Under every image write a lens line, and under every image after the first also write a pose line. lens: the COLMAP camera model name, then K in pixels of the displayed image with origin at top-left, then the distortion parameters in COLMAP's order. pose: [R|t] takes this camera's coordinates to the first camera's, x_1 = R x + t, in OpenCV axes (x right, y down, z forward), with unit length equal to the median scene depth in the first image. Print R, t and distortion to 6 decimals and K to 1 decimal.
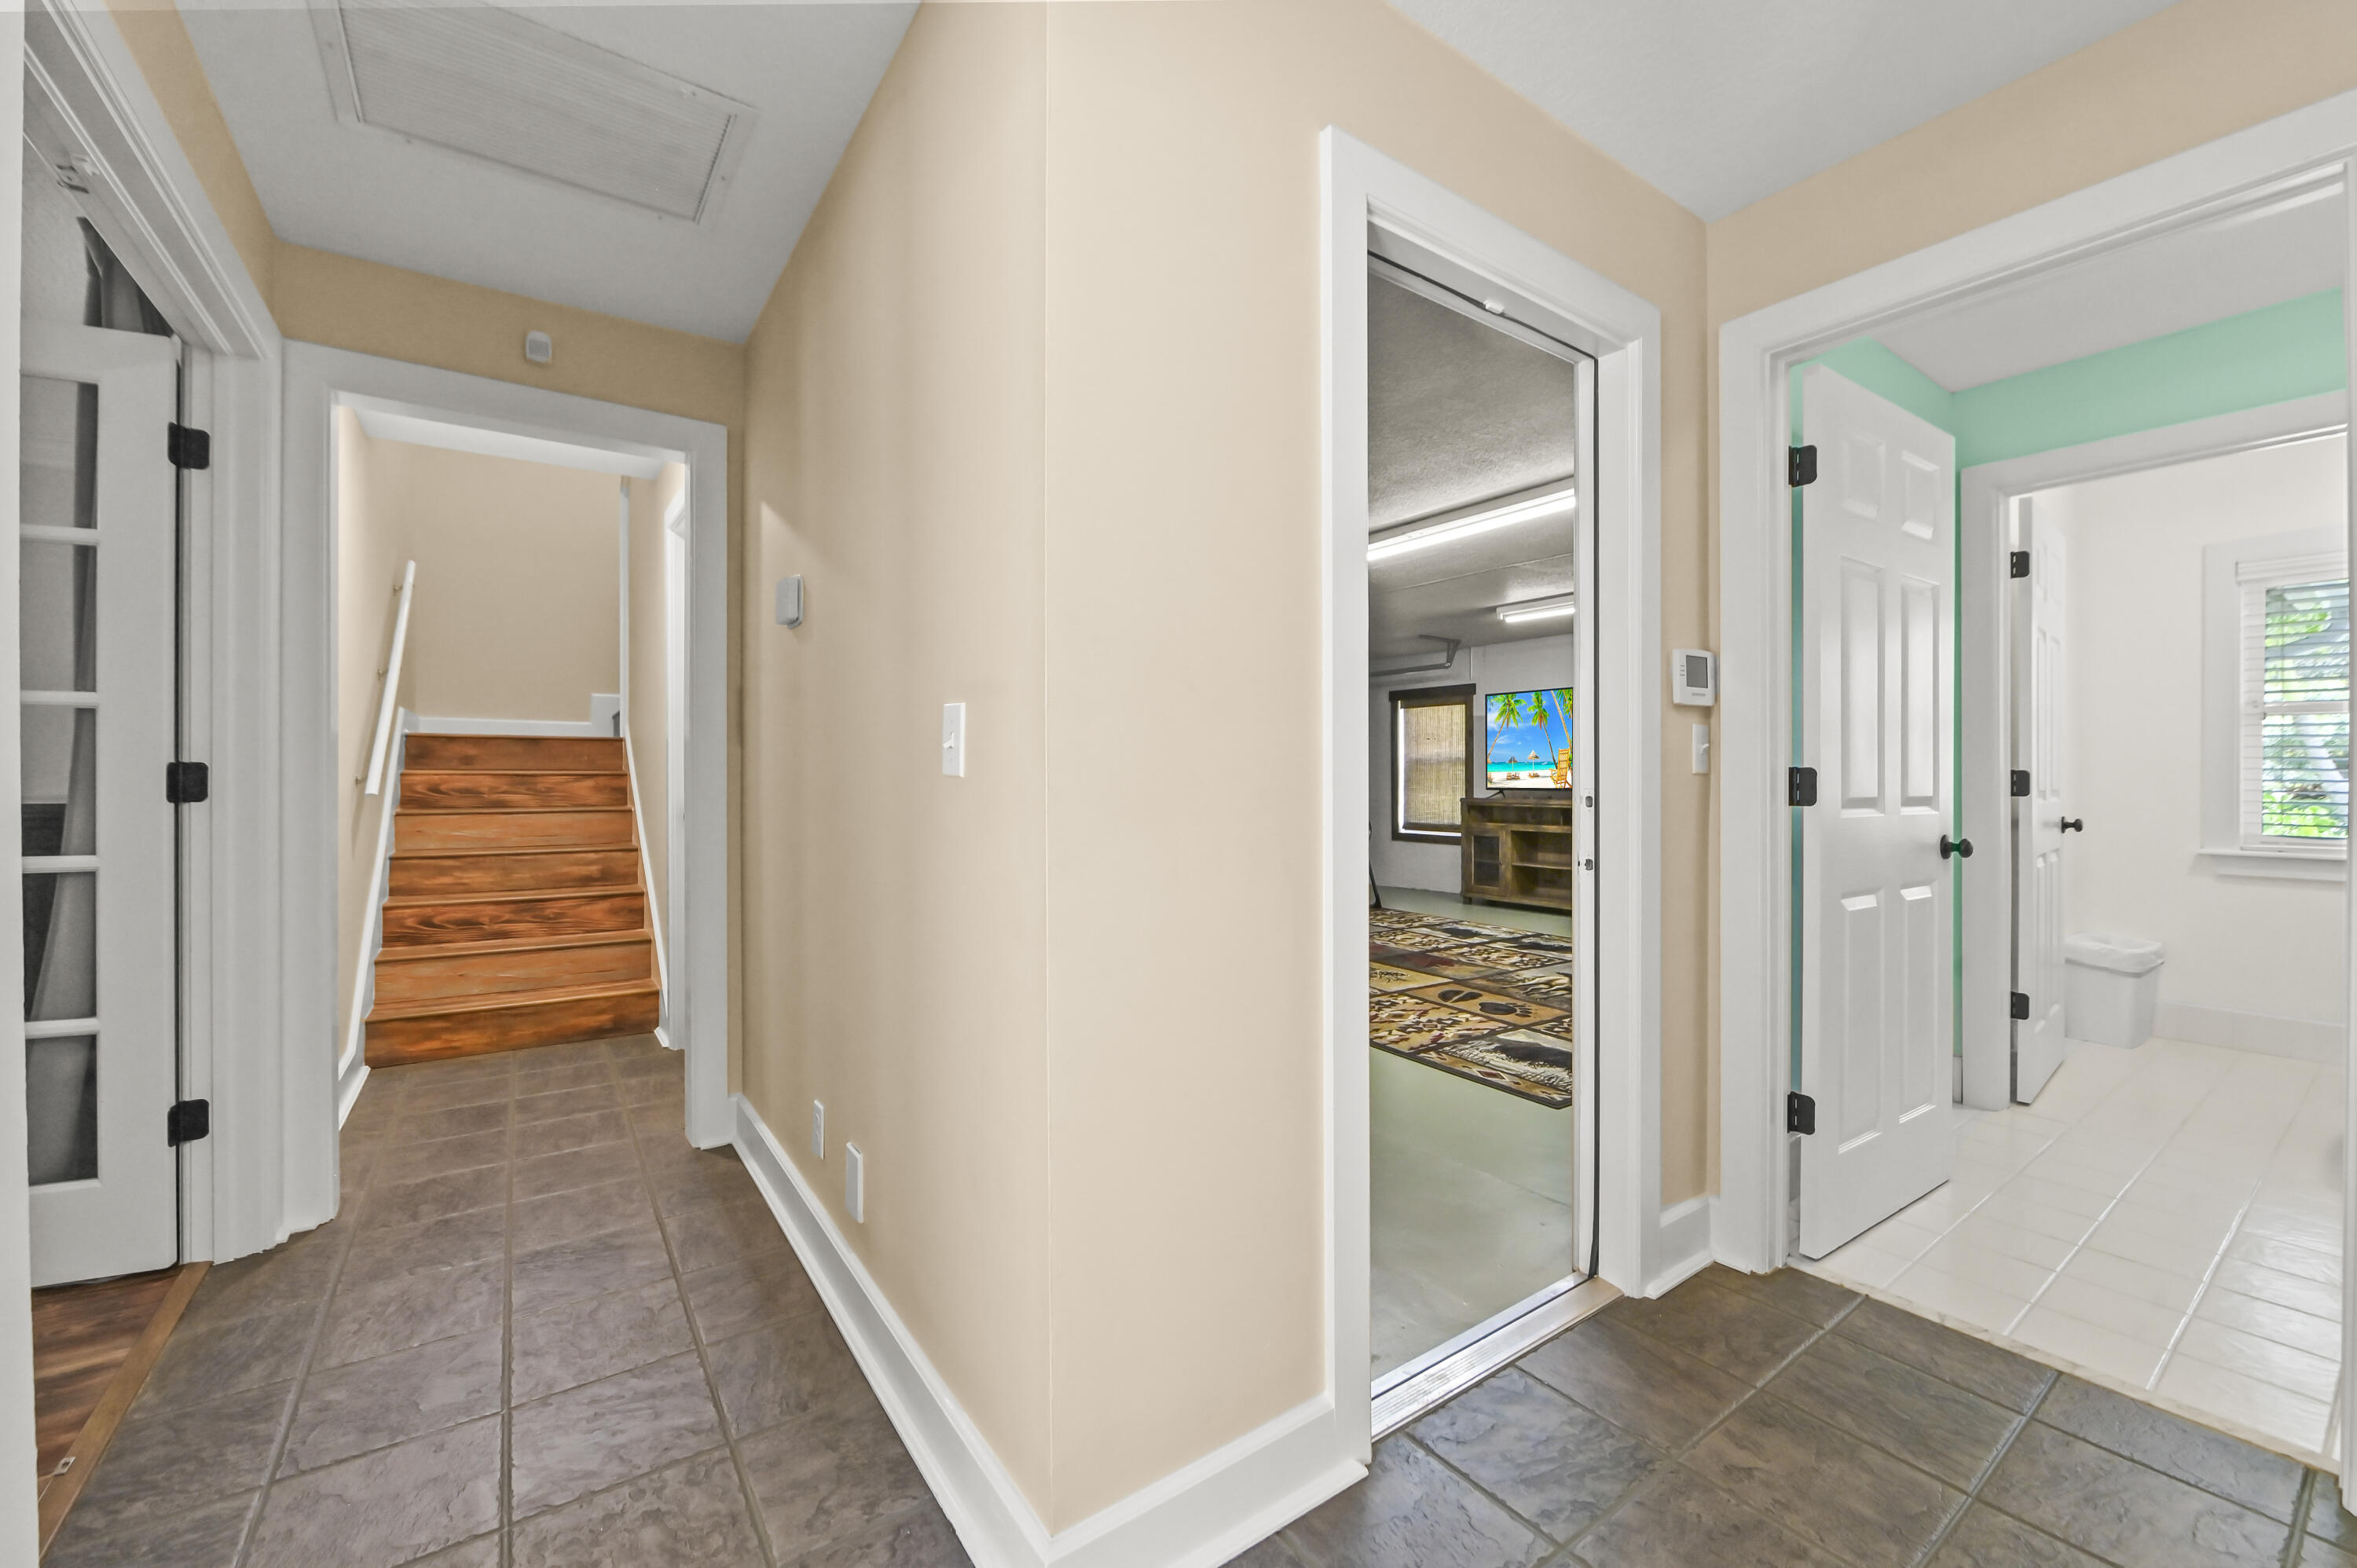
lens RADIAL K [[928.5, 0, 1178.5], [0, 928.5, 784.0], [0, 0, 1]] dist [0.000538, 0.000027]
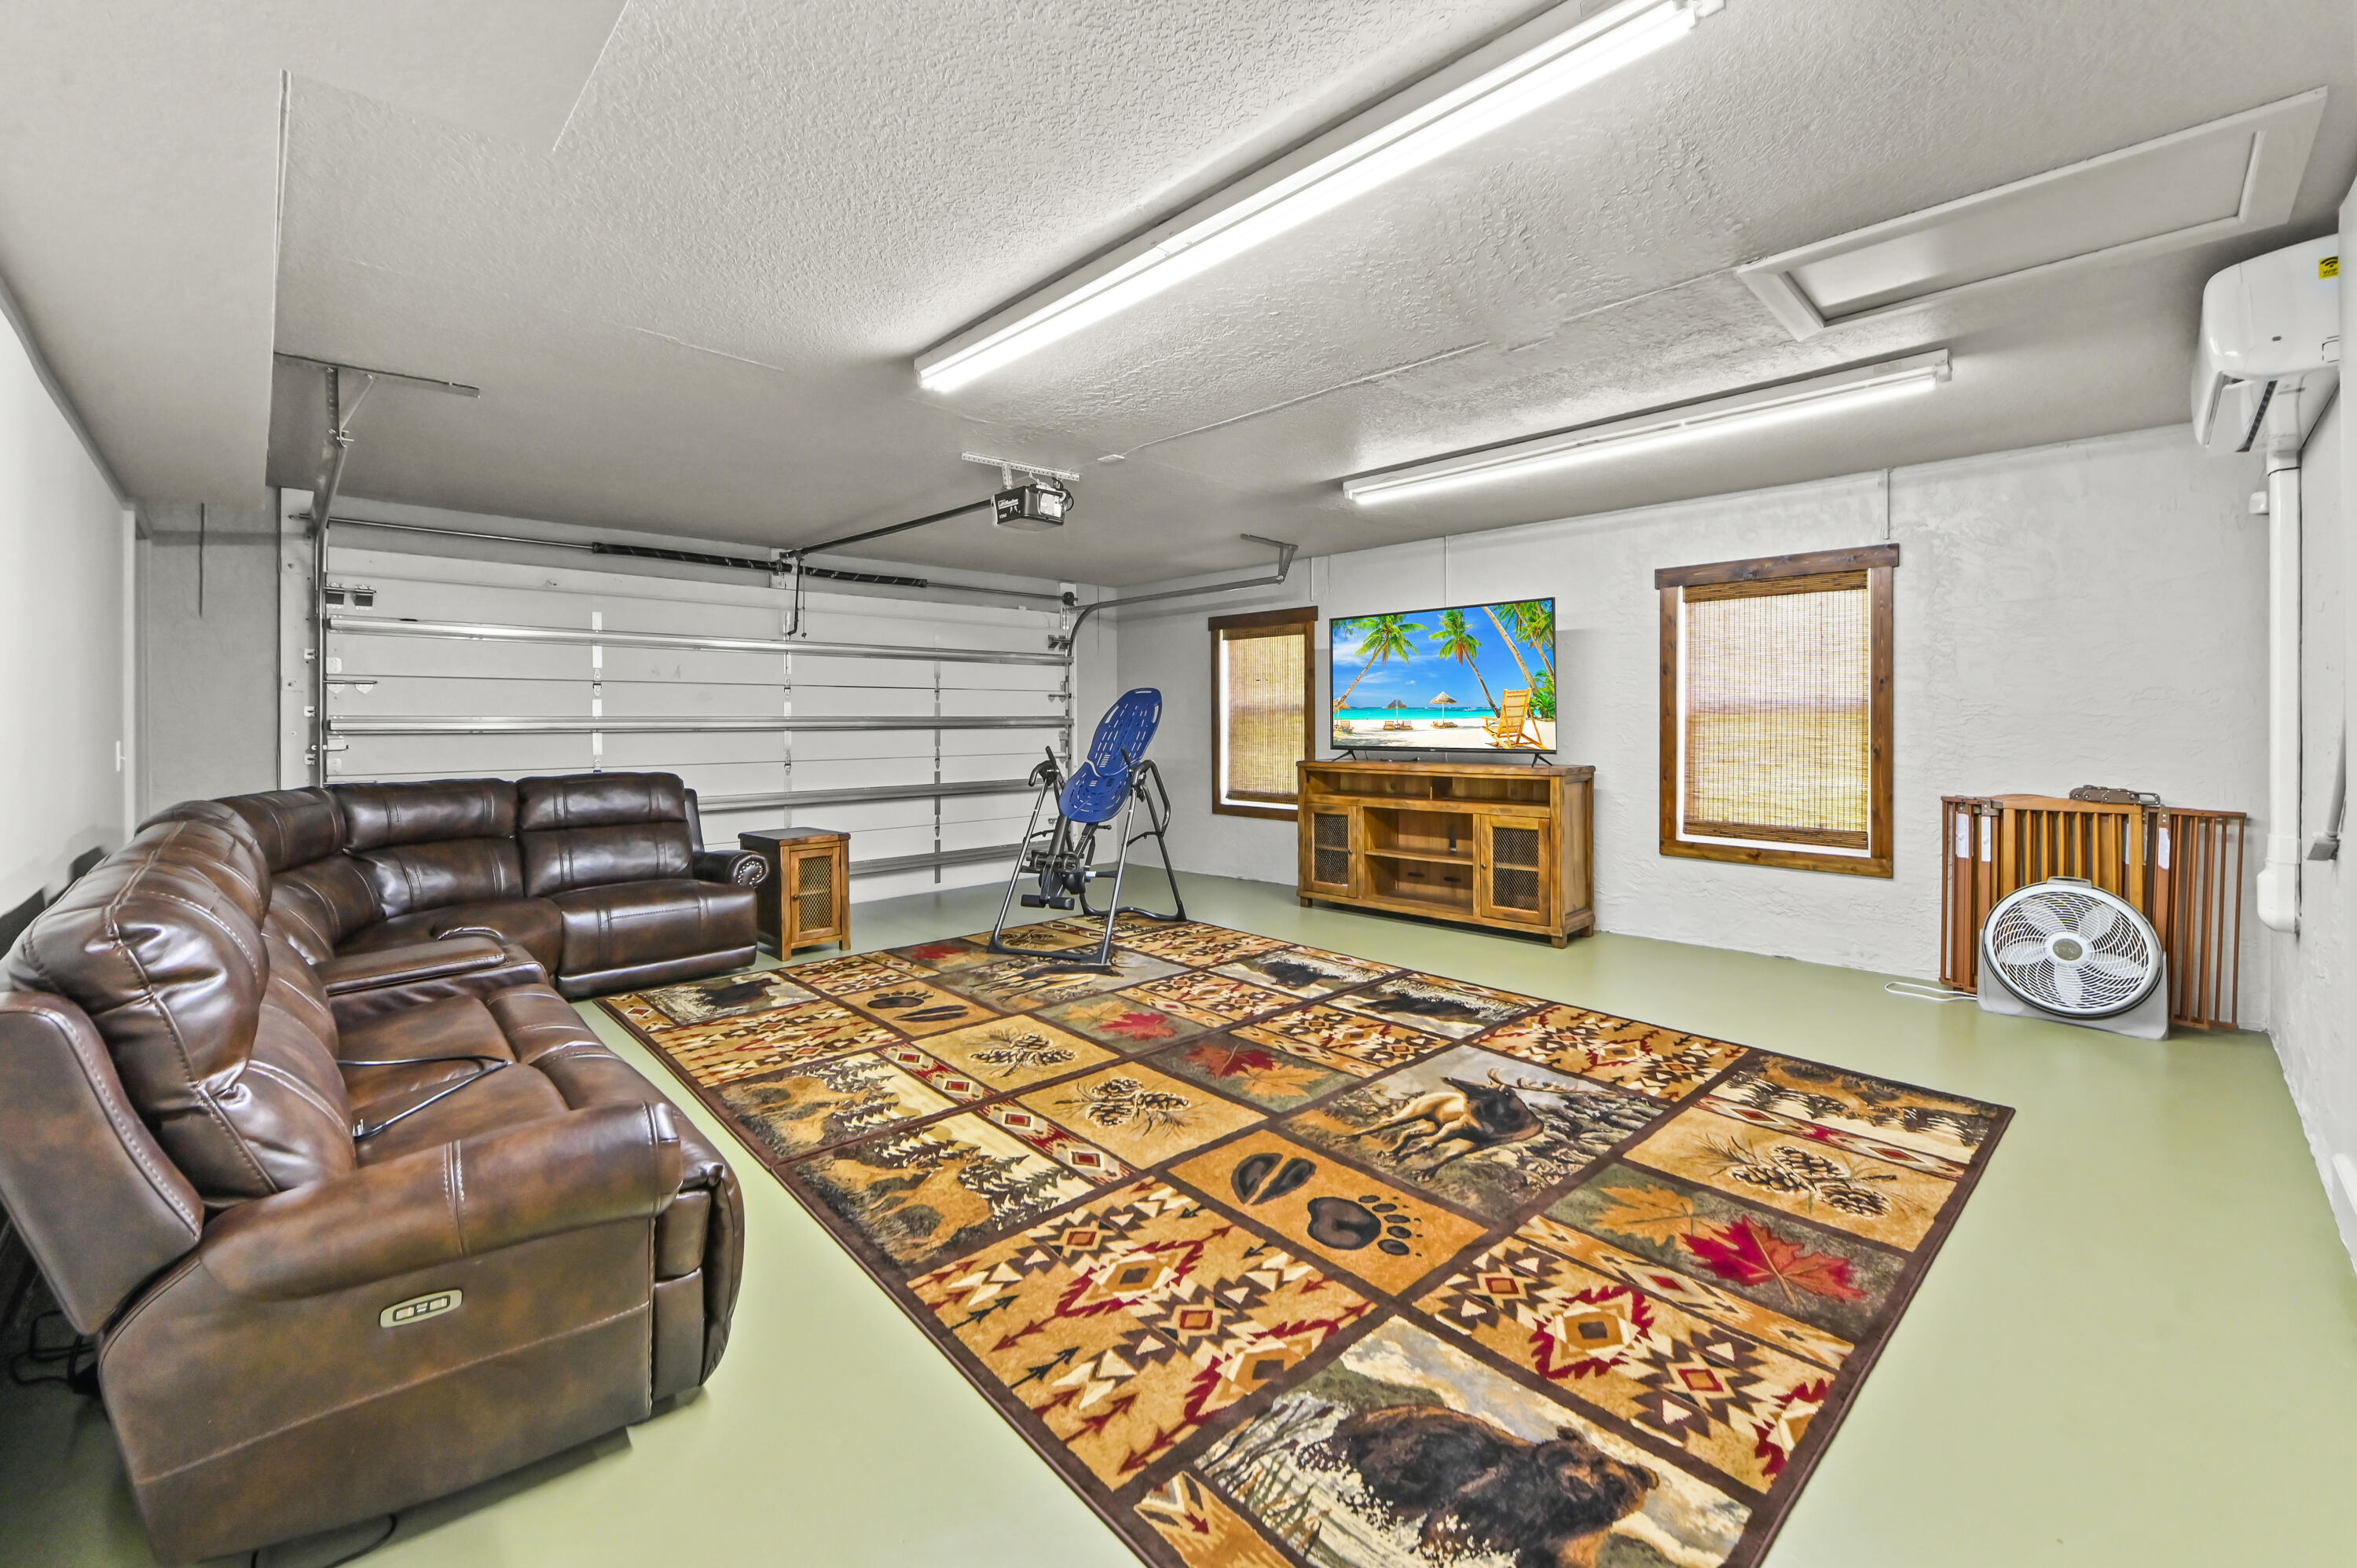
lens RADIAL K [[938.8, 0, 1186.2], [0, 938.8, 737.5], [0, 0, 1]] dist [0.000497, 0.000090]
pose [[0.987116, -0.006026, 0.159896, 0.106105], [0.004644, 0.999949, 0.009012, -0.010588], [-0.159942, -0.008153, 0.987093, 0.303612]]
